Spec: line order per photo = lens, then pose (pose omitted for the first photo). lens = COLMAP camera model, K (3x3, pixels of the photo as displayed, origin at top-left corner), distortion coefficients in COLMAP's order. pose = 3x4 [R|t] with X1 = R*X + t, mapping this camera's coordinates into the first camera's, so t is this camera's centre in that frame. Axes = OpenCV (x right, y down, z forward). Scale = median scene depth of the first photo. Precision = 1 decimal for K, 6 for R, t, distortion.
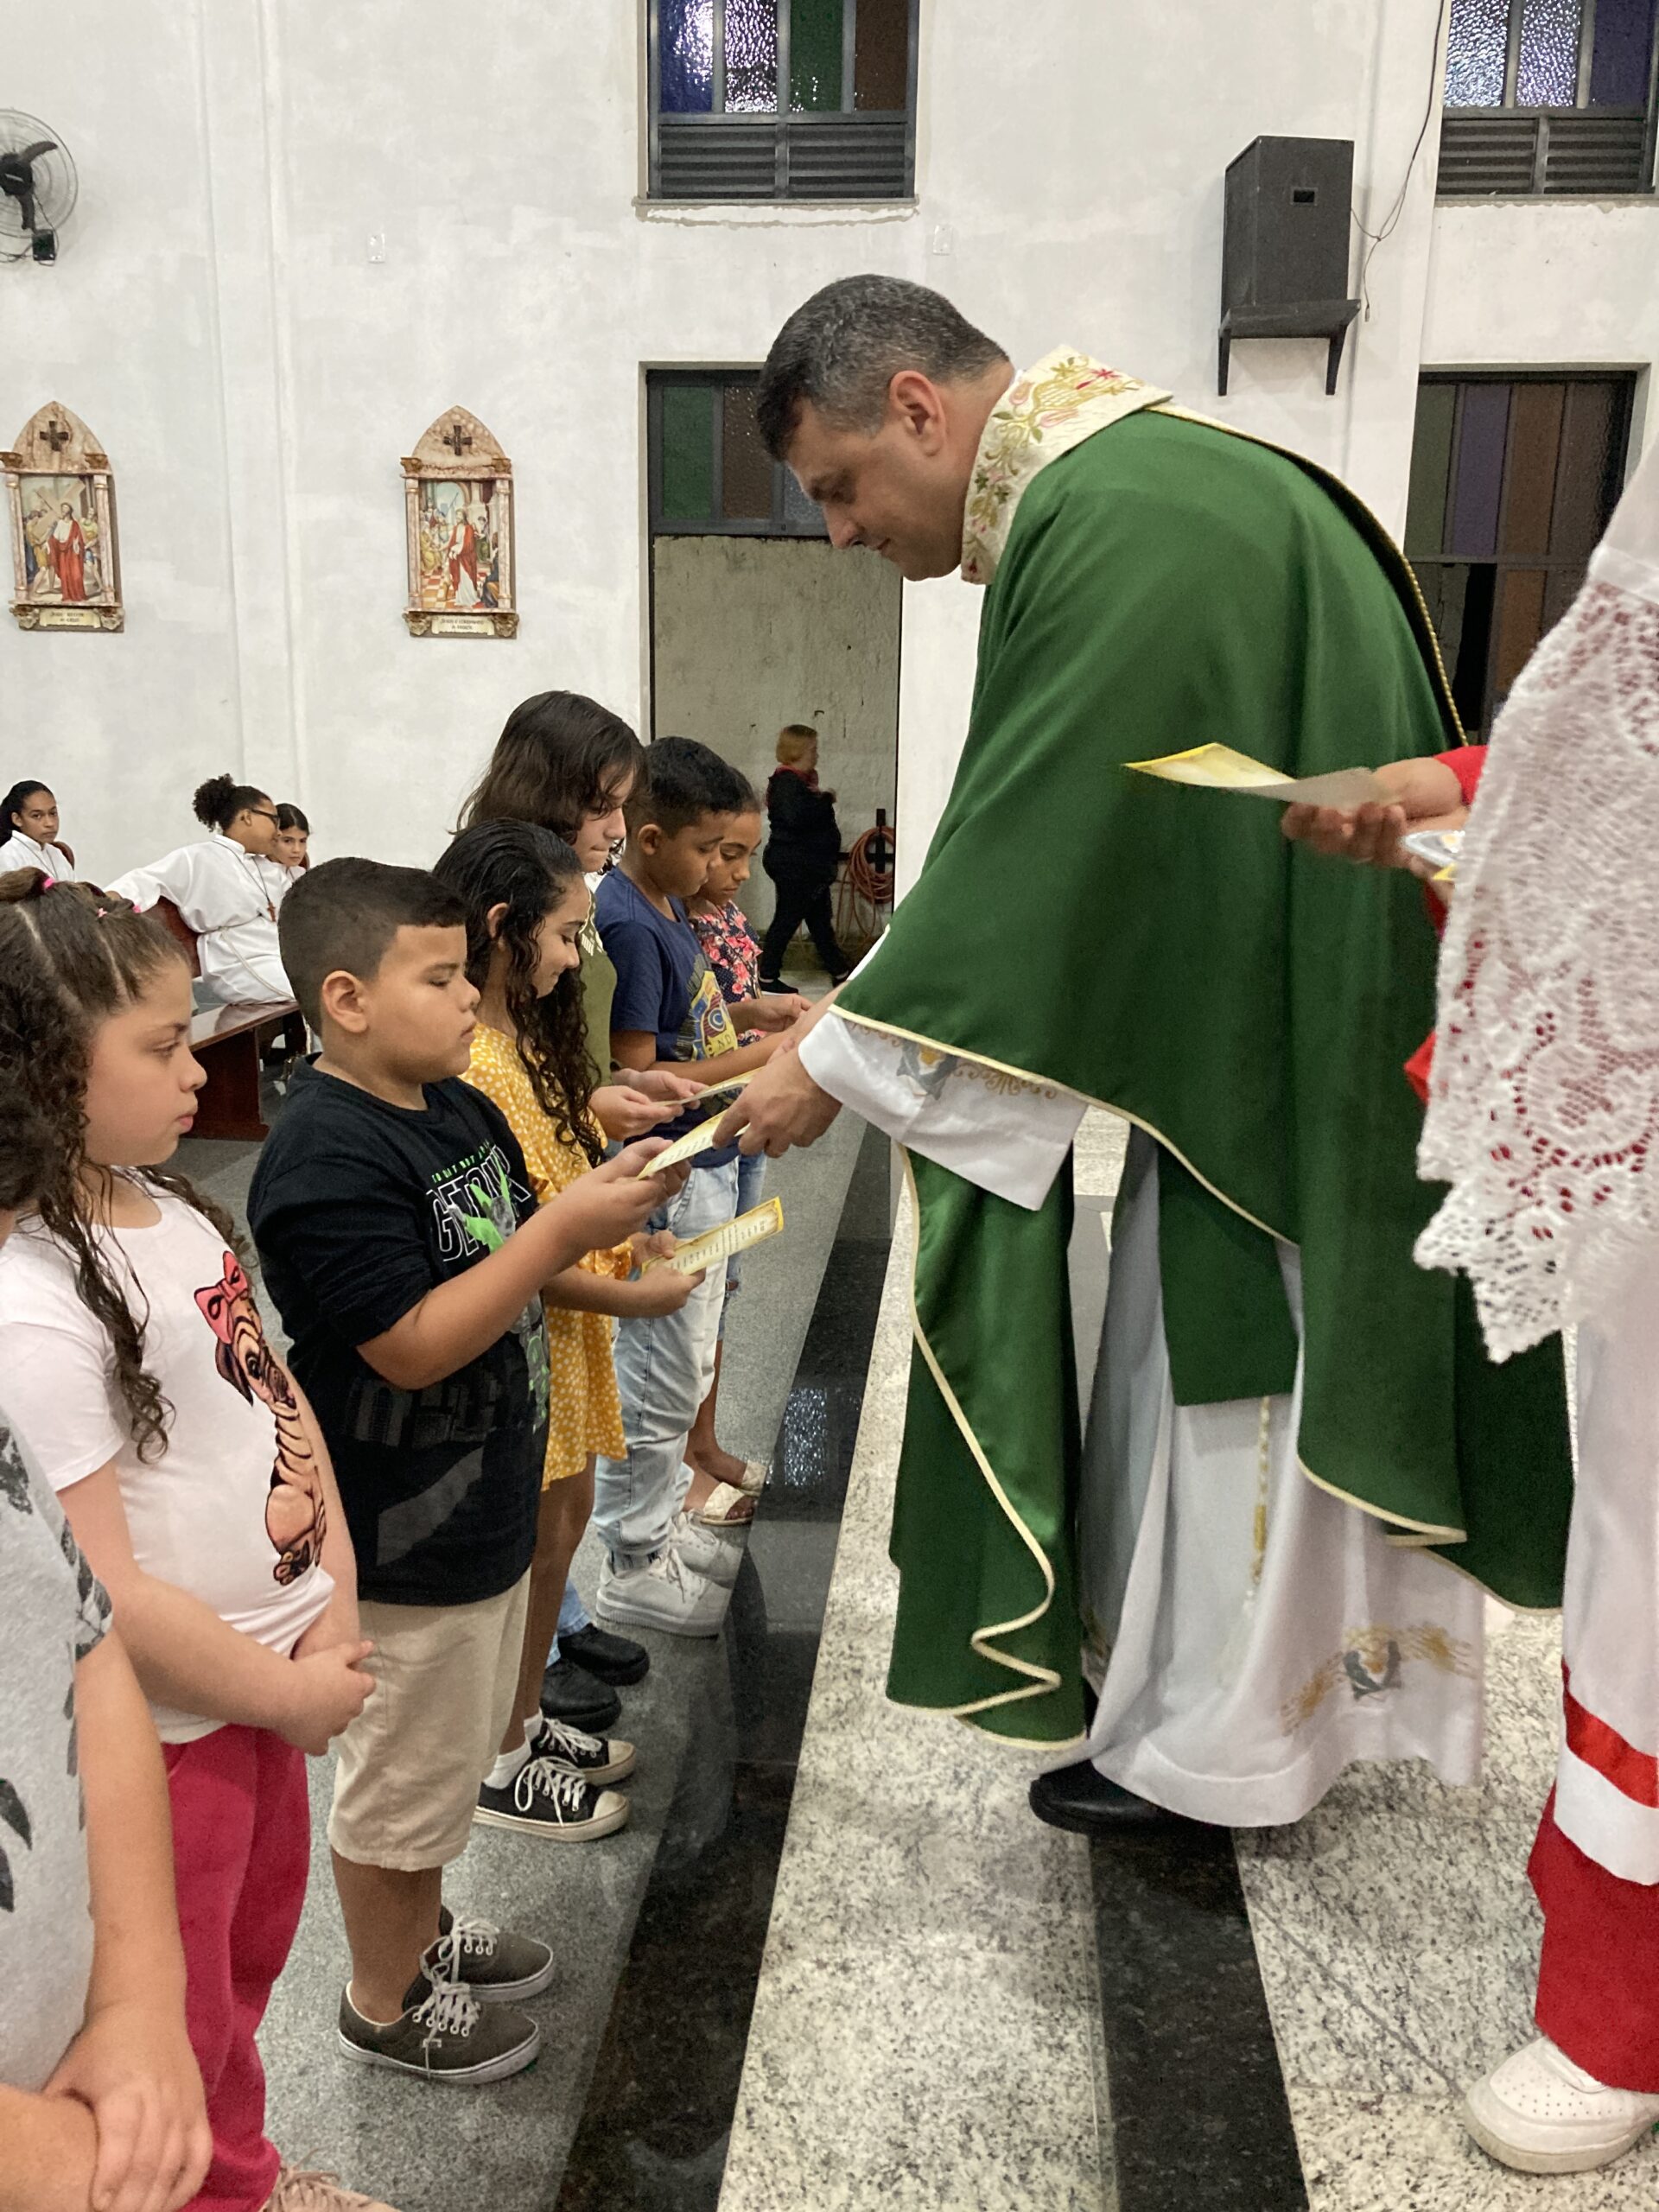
lens RADIAL K [[1810.1, 0, 829.8], [0, 1810.1, 1113.3], [0, 0, 1]] dist [0.007406, 0.006029]
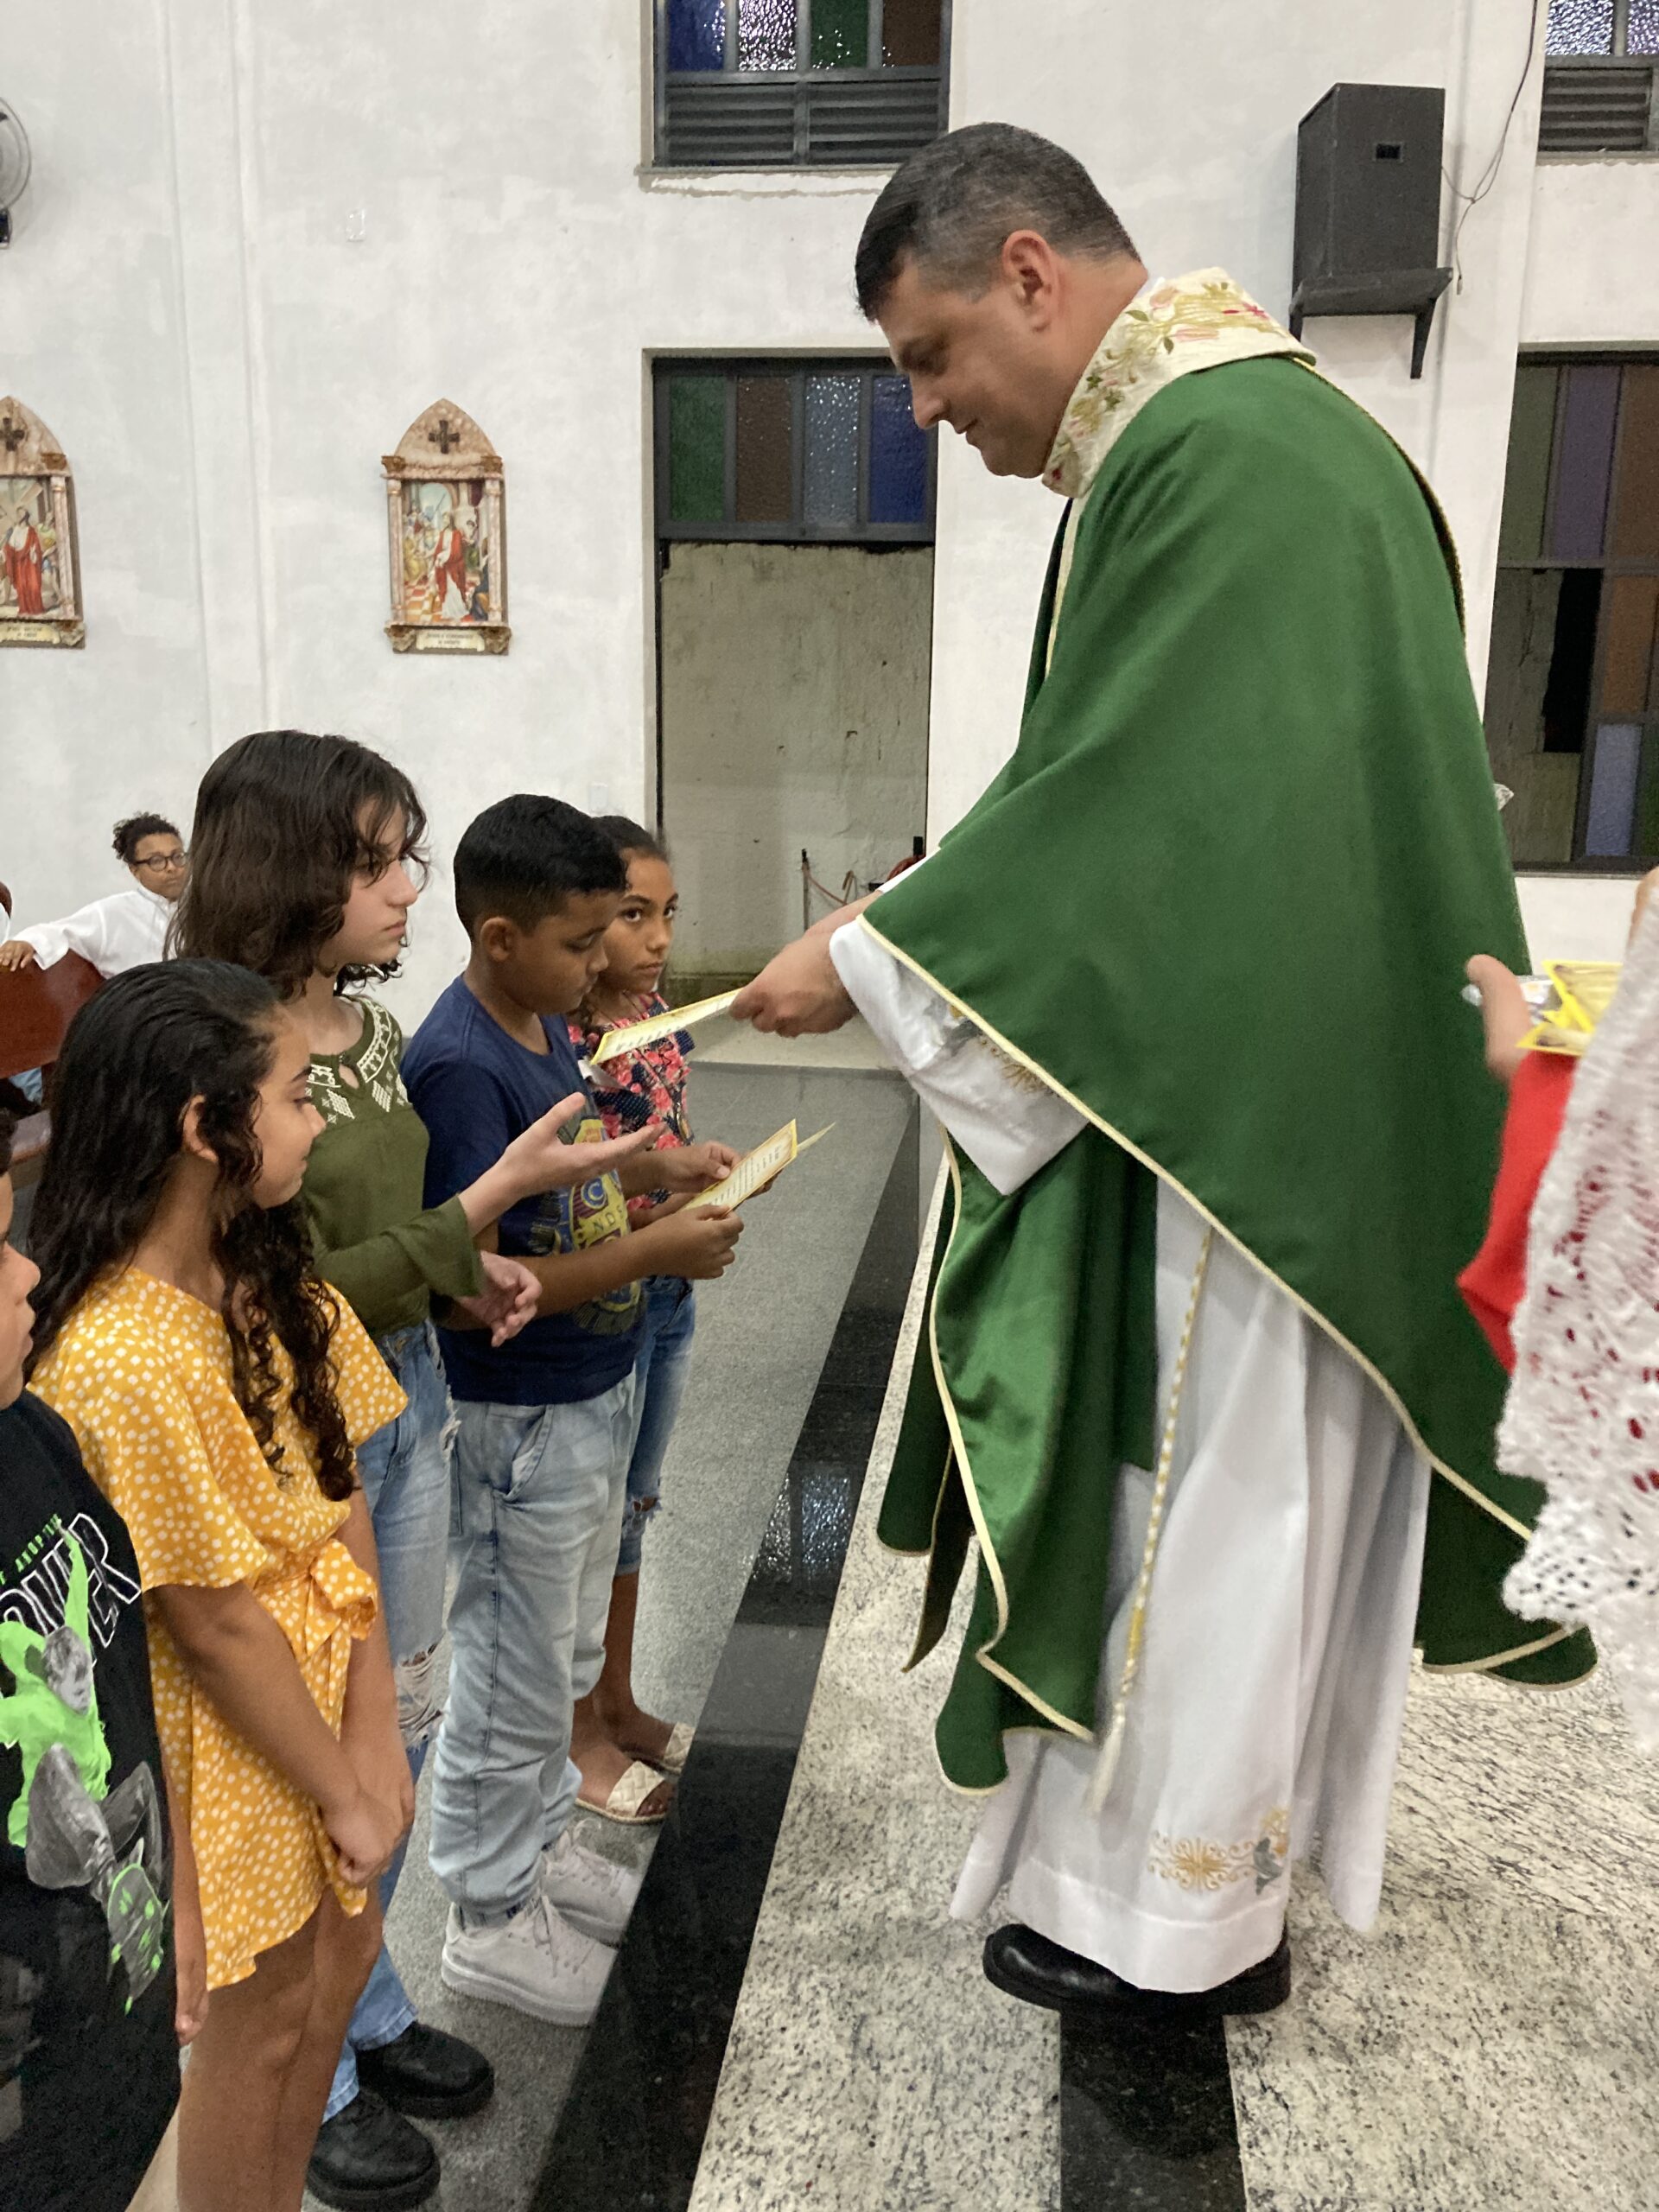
lens RADIAL K [[1810.1, 0, 832.6], [0, 1810.1, 1119.9], [0, 0, 1]] dist [0.007406, 0.006029]
pose [[0.999510, 0.006332, -0.030663, 0.019570], [-0.006423, 0.999975, -0.002890, -0.028006], [0.030644, 0.003086, 0.999526, 0.100942]]
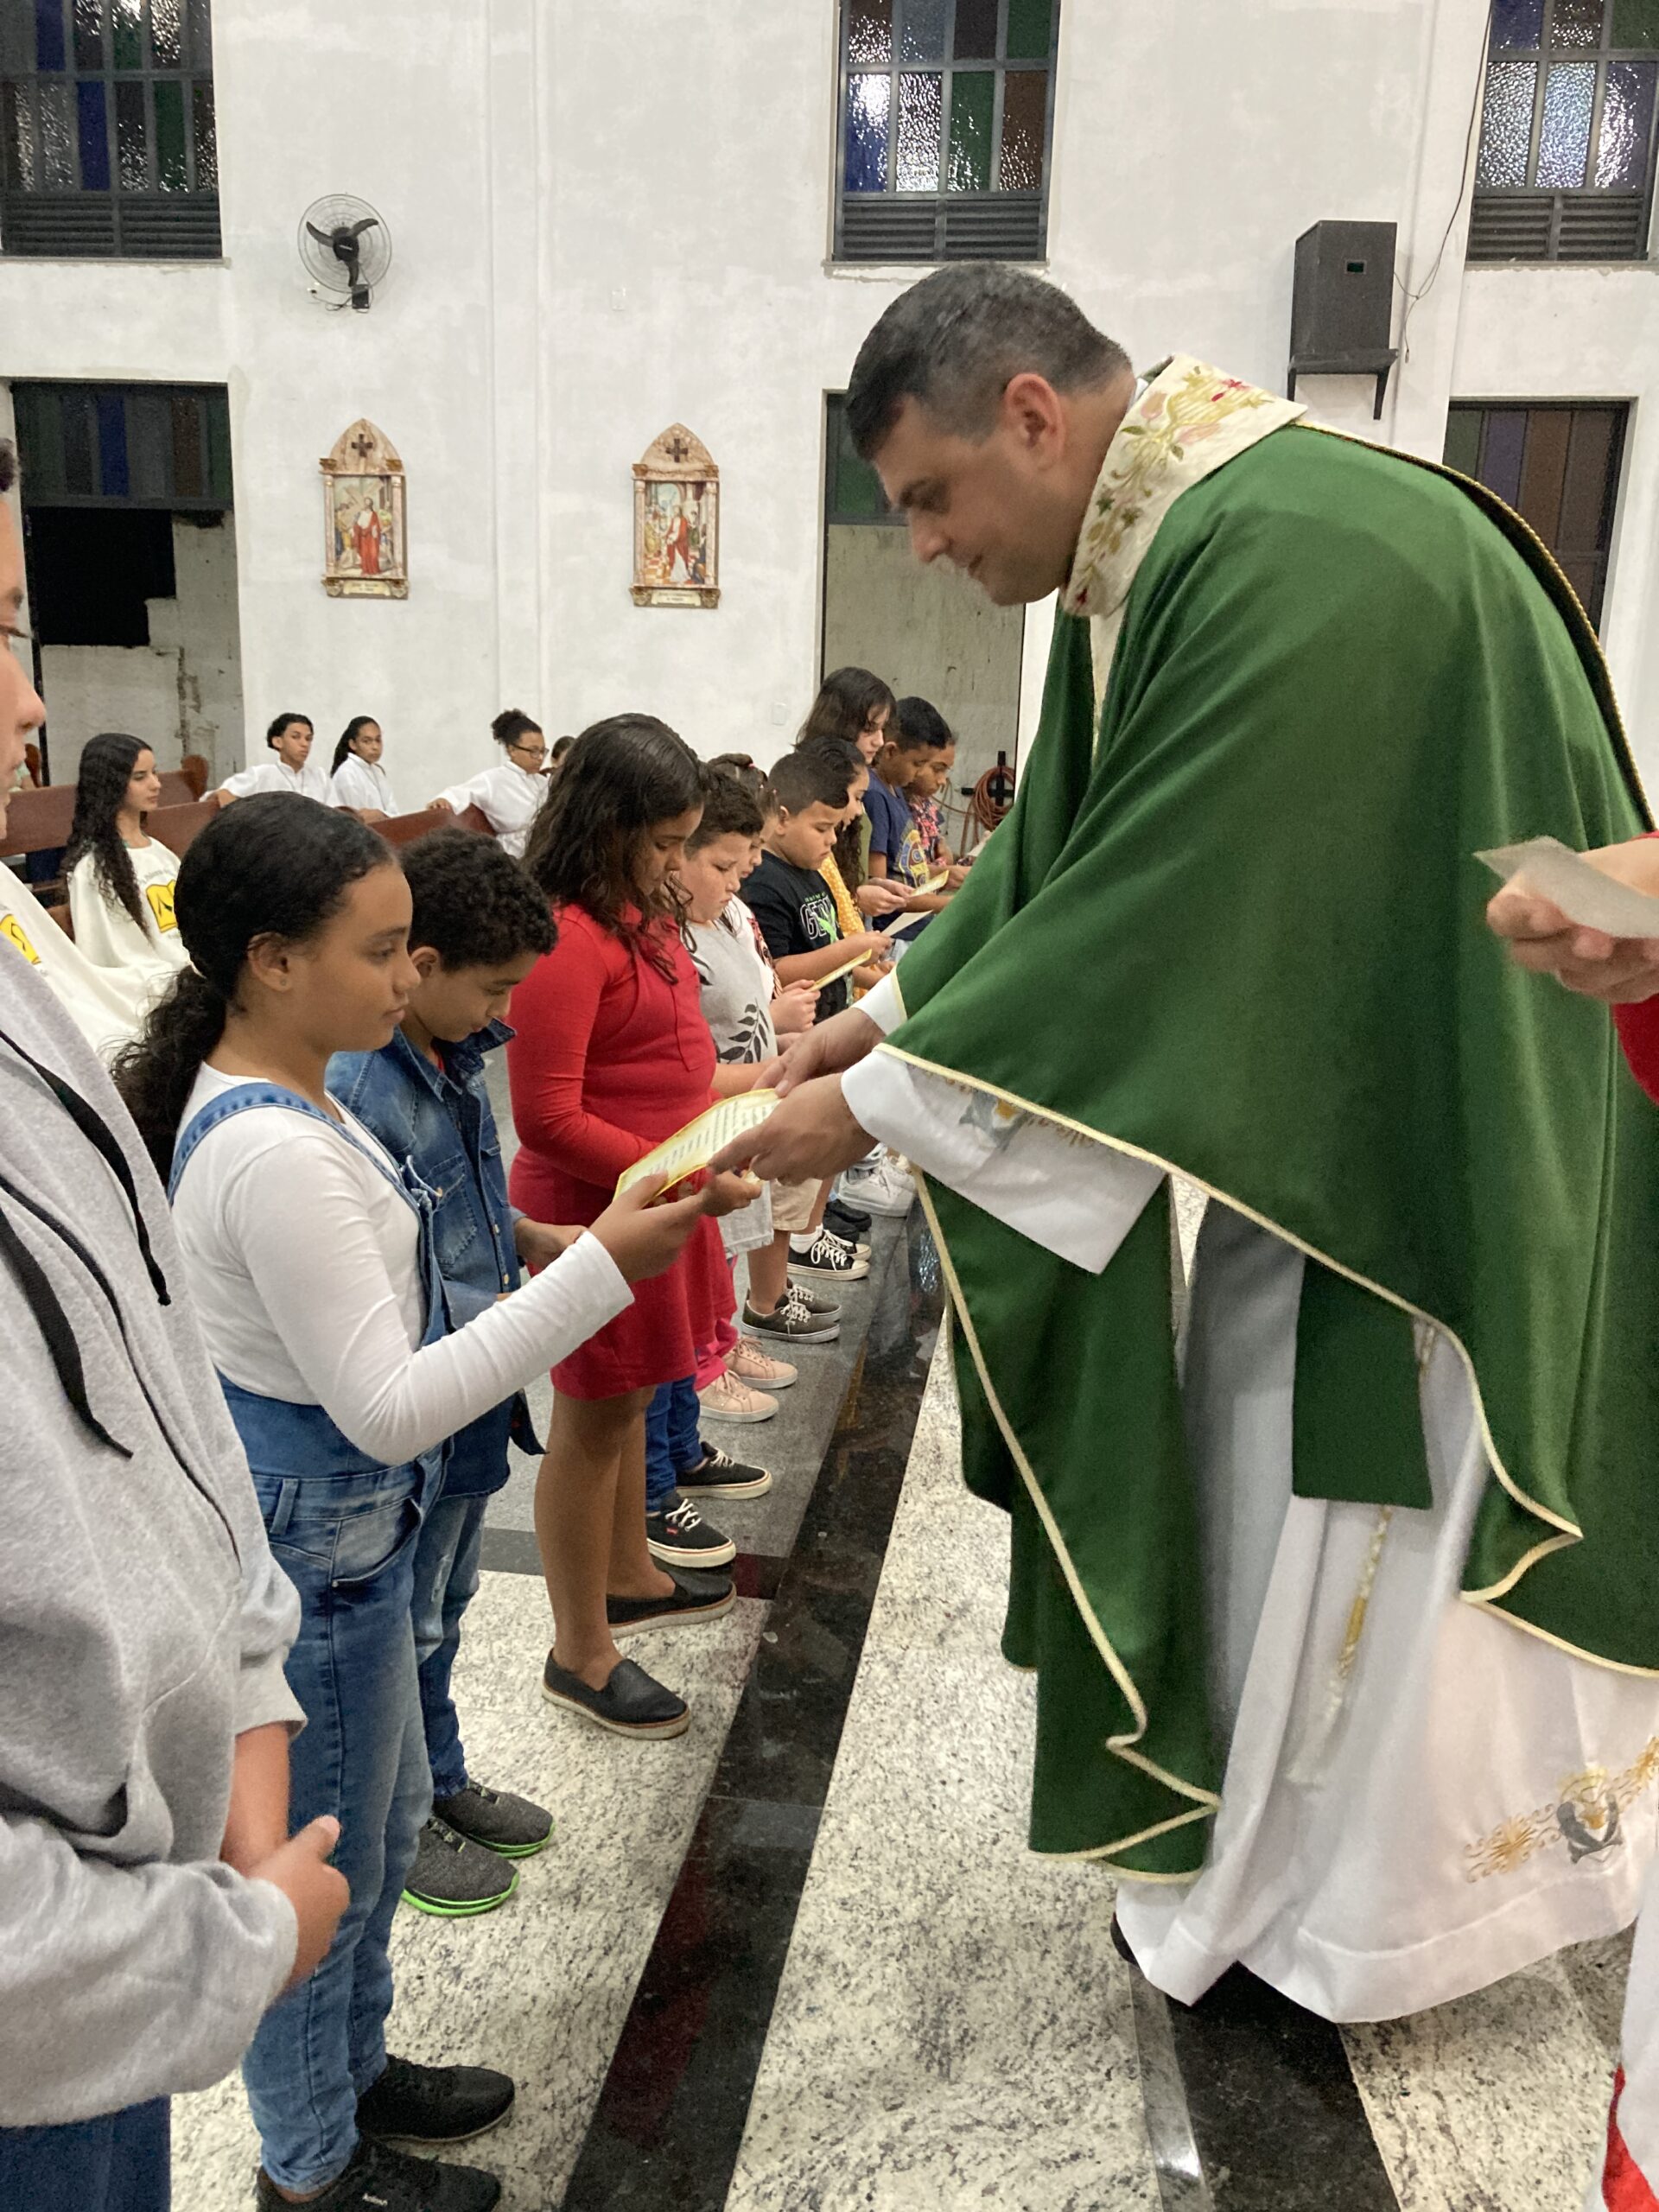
lens RADIAL K [[1810.1, 0, 820.3], [0, 1810.1, 1098.4], [0, 0, 1]] dist [0.007406, 0.006029]
pose [[0.997771, 0.027201, -0.060928, -0.016576], [-0.026053, 0.999469, 0.019565, 0.053878], [0.061428, -0.017934, 0.997950, -0.267865]]
